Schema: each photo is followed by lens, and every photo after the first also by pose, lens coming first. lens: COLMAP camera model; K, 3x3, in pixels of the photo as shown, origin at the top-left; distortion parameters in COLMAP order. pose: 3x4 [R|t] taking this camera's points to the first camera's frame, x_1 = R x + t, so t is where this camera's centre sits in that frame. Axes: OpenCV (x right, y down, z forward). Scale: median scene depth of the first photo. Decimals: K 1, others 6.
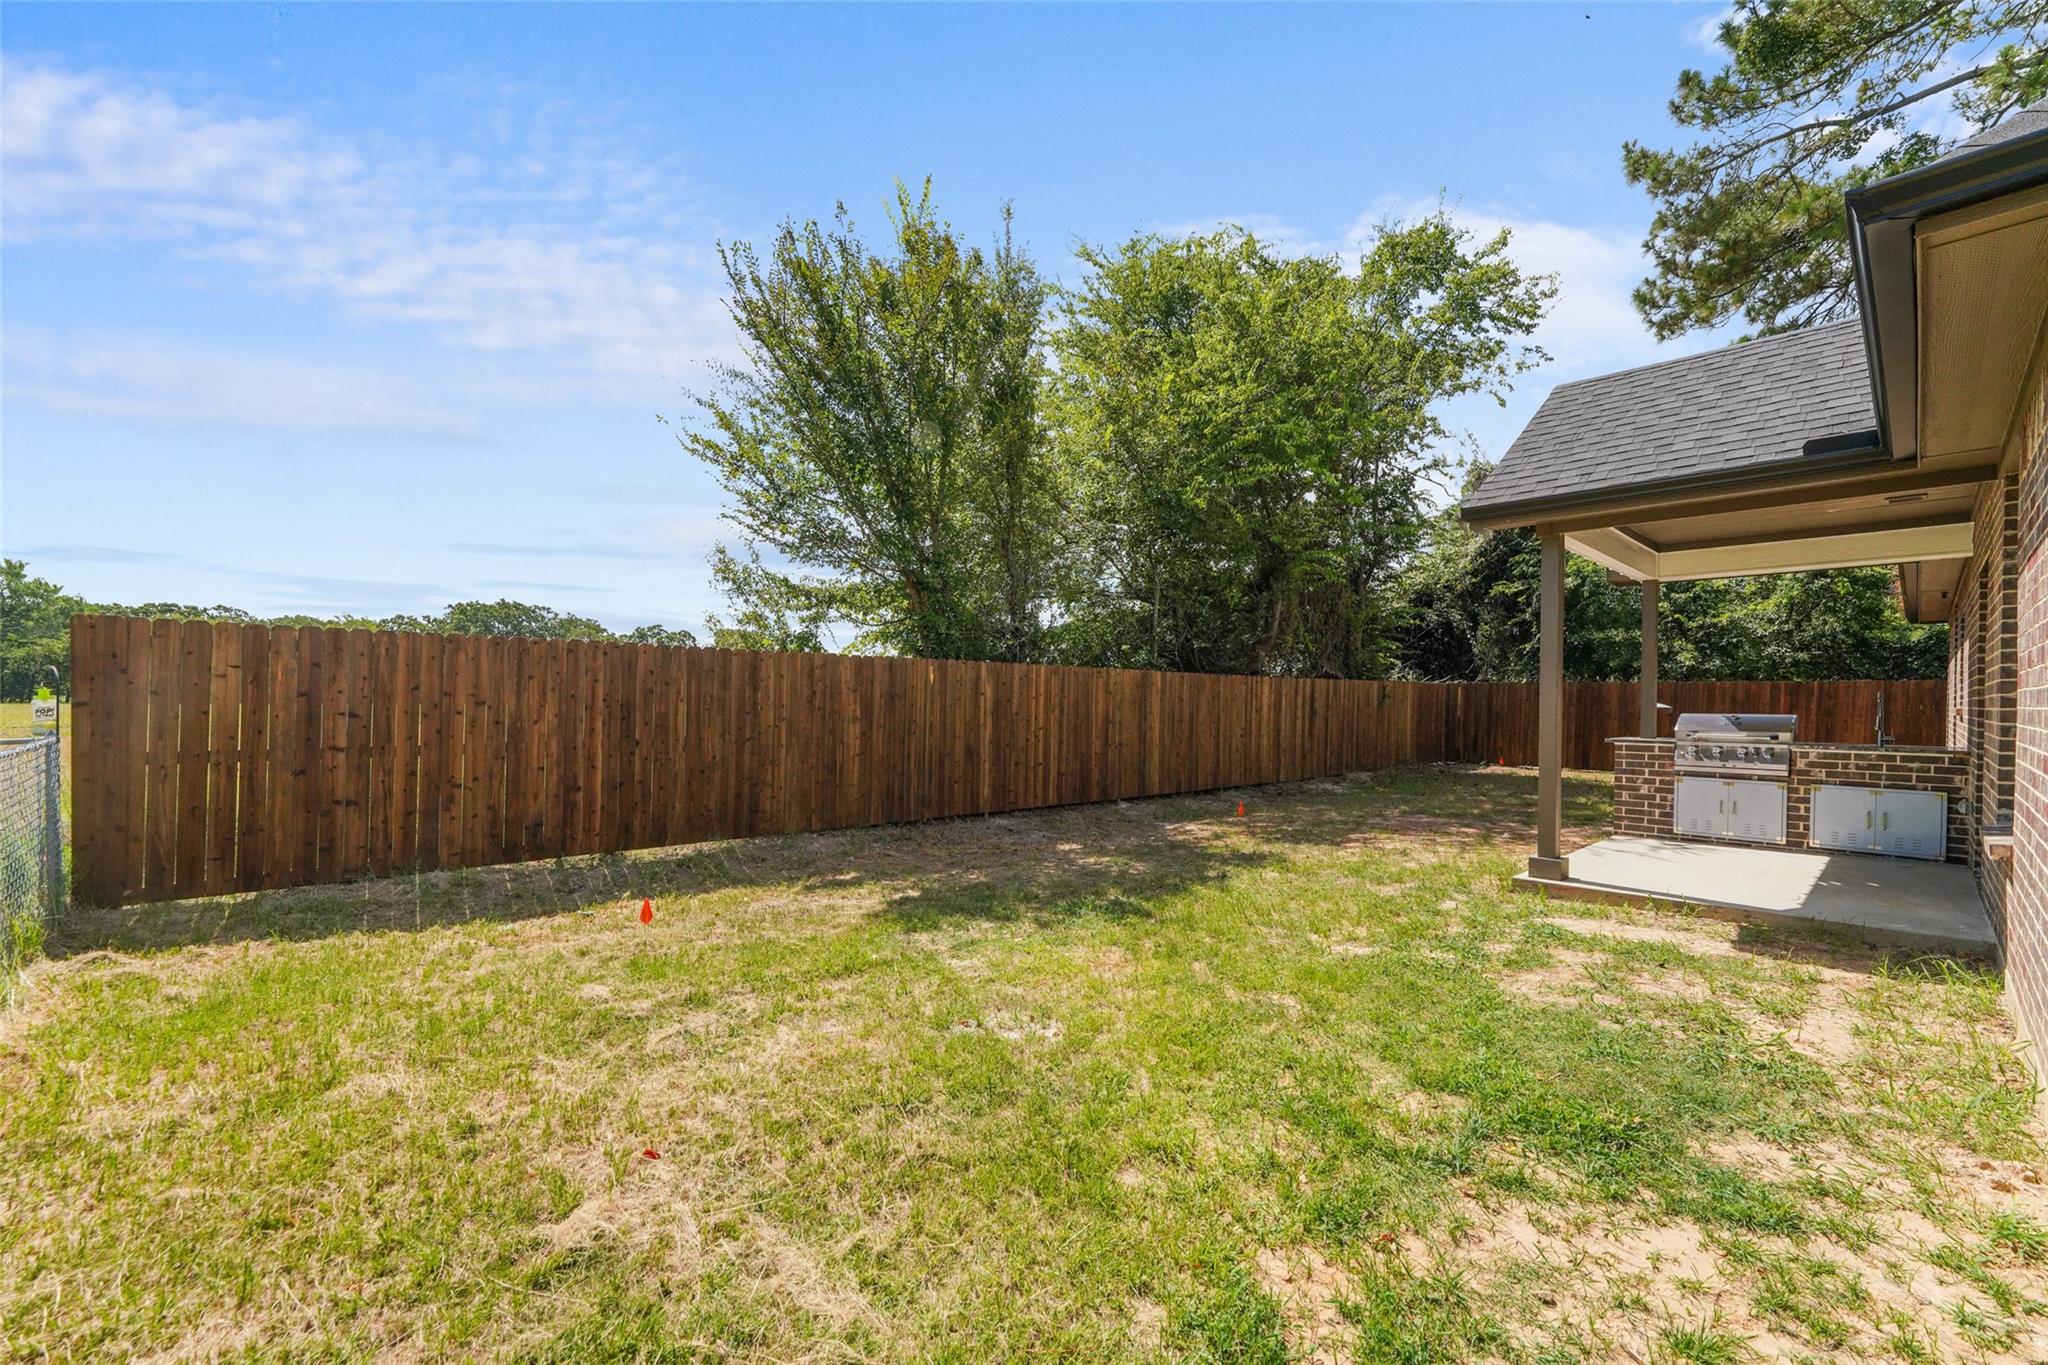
lens RADIAL K [[812.9, 0, 1011.5], [0, 812.9, 707.4], [0, 0, 1]] dist [-0.006245, 0.001596]
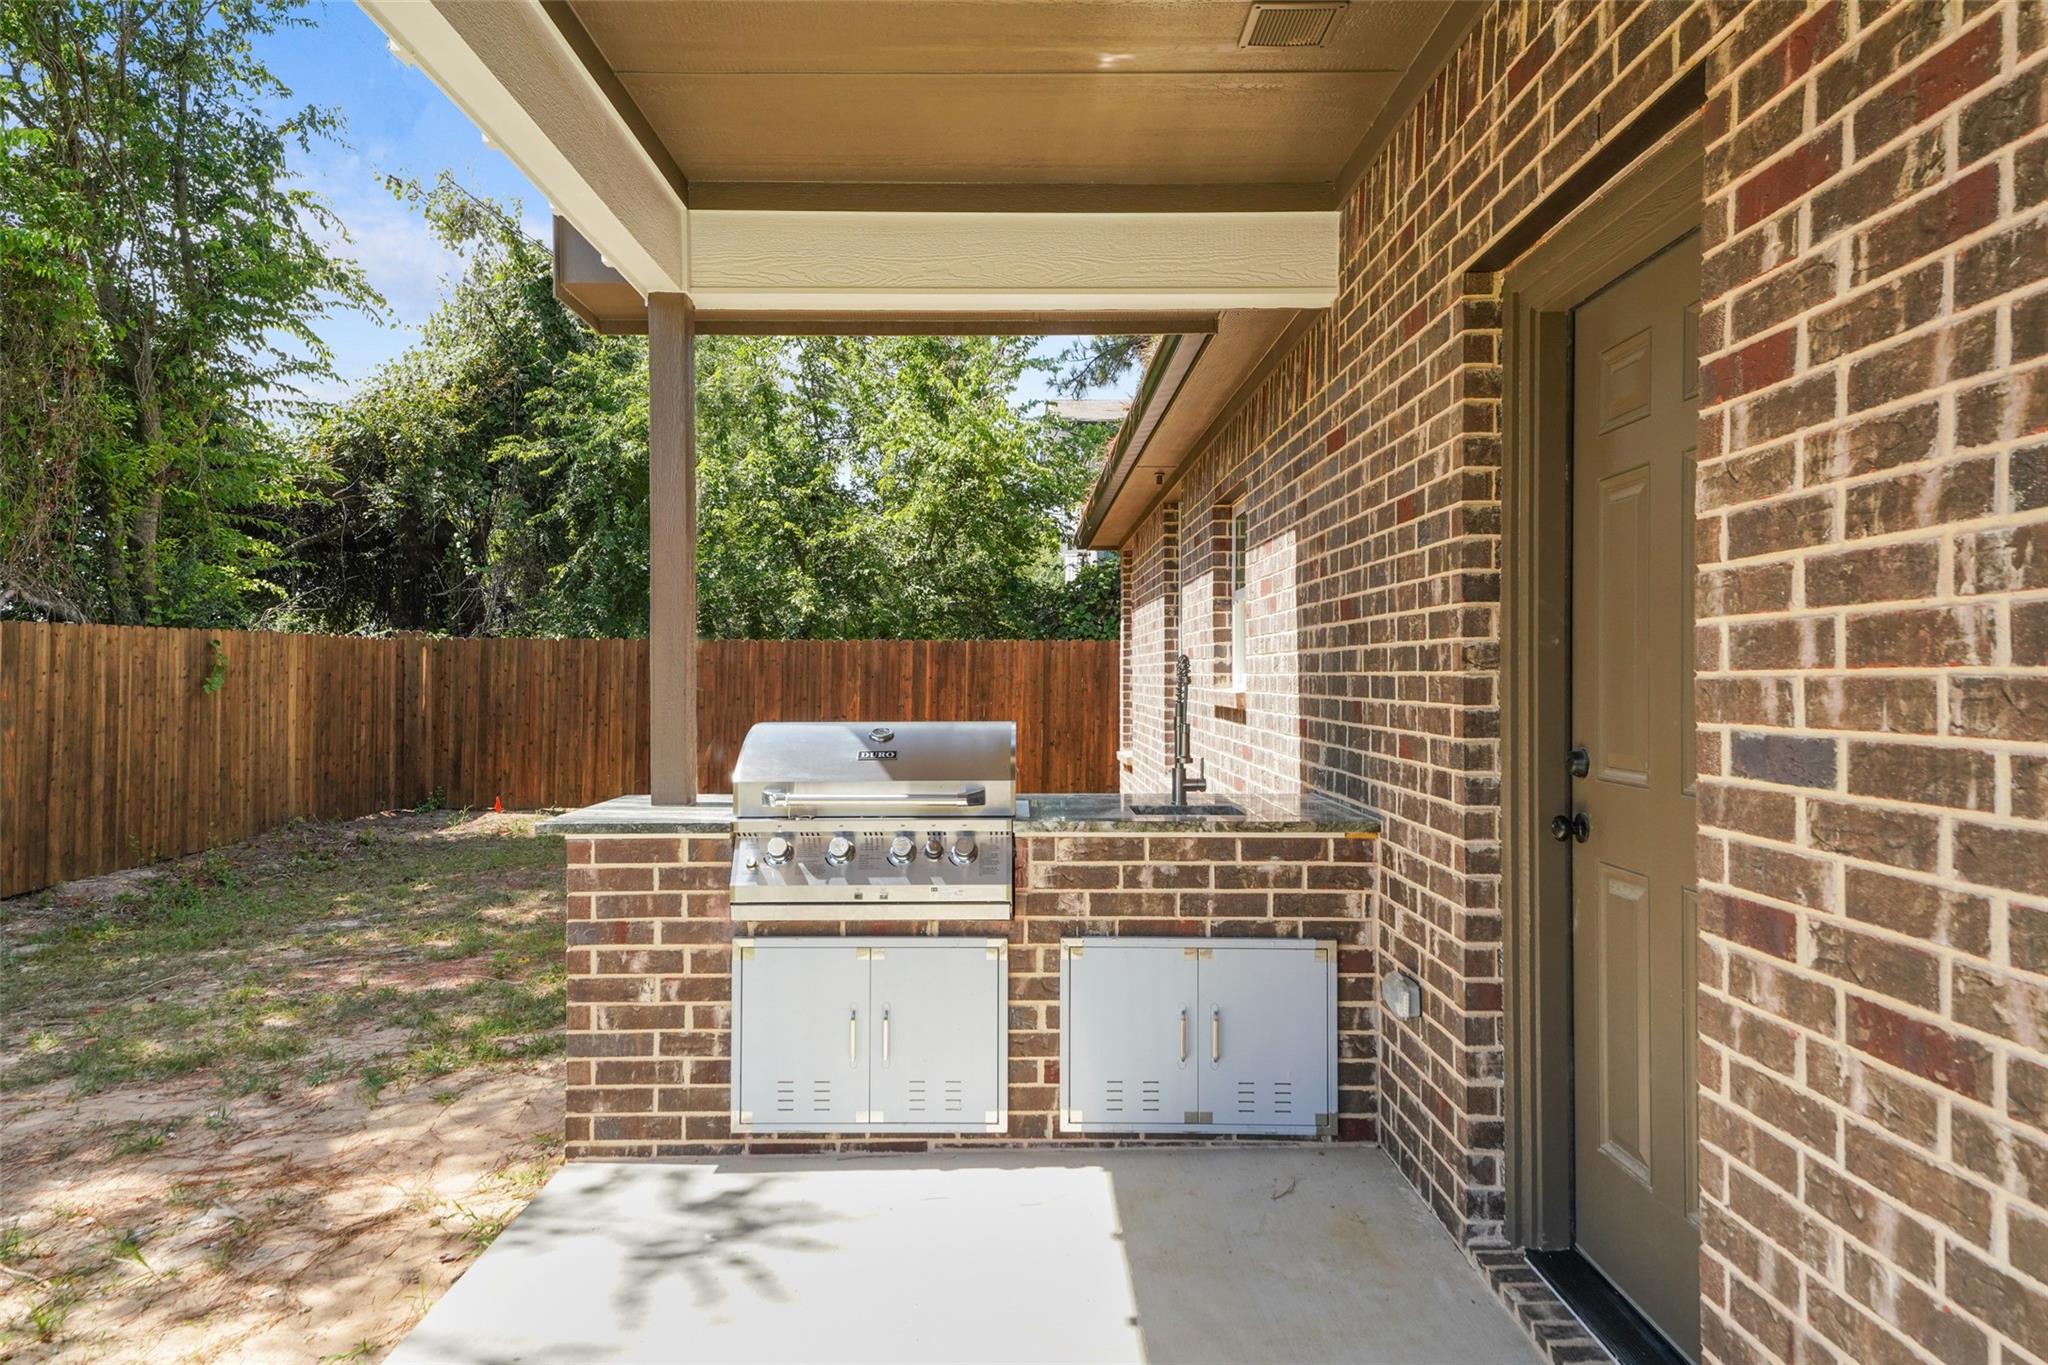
lens RADIAL K [[1401.0, 0, 1025.1], [0, 1401.0, 679.3], [0, 0, 1]] dist [0.009181, 0.002506]
pose [[0.664982, -0.010724, 0.746783, 0.498859], [0.013747, 0.999903, 0.002118, -0.010310], [-0.746733, 0.008858, 0.665065, 0.567513]]
